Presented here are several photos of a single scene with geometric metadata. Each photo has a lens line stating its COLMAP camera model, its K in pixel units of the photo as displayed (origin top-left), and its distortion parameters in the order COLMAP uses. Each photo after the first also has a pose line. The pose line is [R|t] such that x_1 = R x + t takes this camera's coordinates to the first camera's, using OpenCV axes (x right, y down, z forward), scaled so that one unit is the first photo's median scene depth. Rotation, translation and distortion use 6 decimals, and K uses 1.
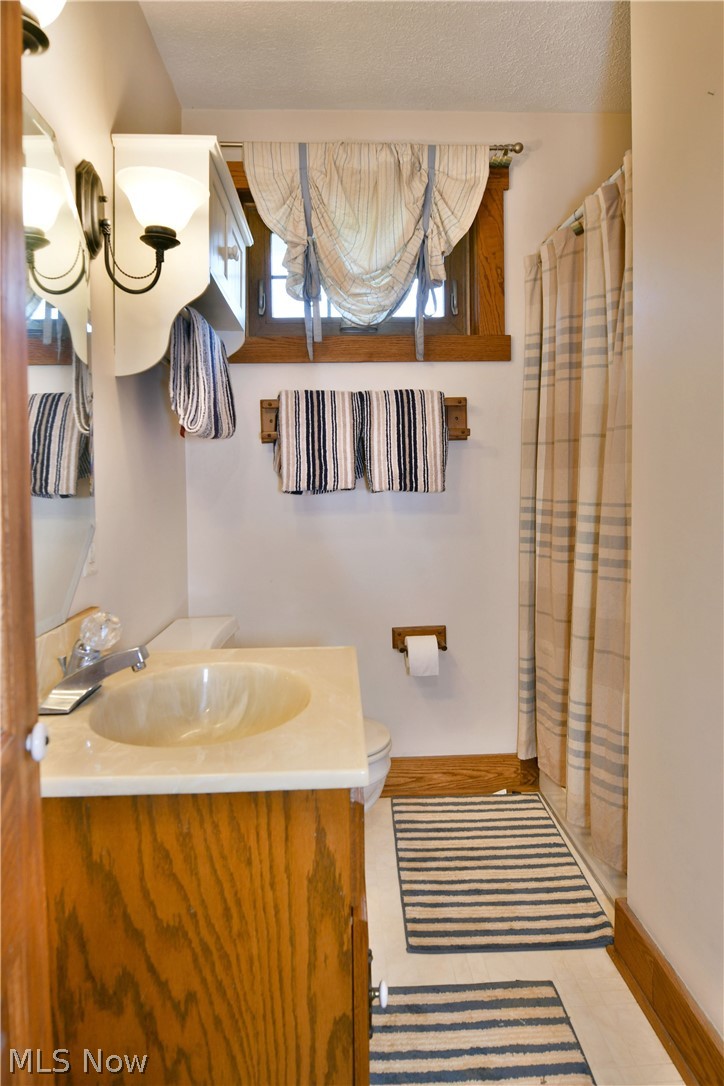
lens RADIAL K [[667.8, 0, 365.5], [0, 667.8, 522.8], [0, 0, 1]] dist [-0.020264, 0.000759]
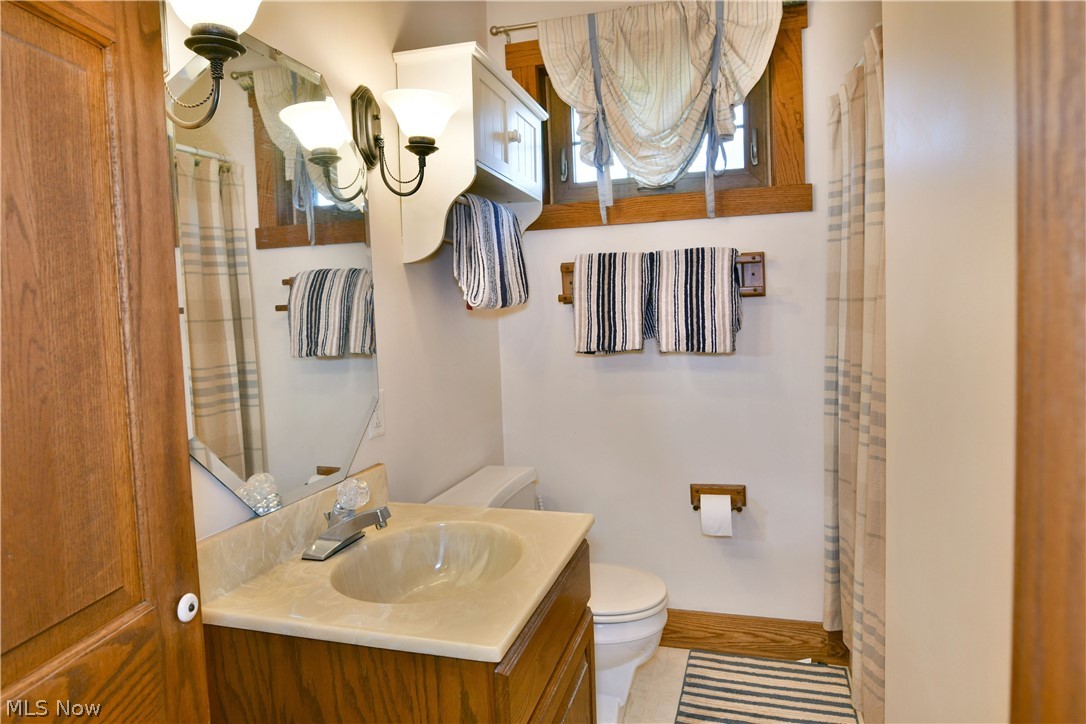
lens RADIAL K [[667.8, 0, 559.0], [0, 667.8, 363.2], [0, 0, 1]] dist [-0.020264, 0.000759]
pose [[0.943903, 0.007970, -0.330126, 0.201534], [0.003548, 0.999406, 0.034272, -0.065492], [0.330203, -0.033520, 0.943315, -0.007587]]
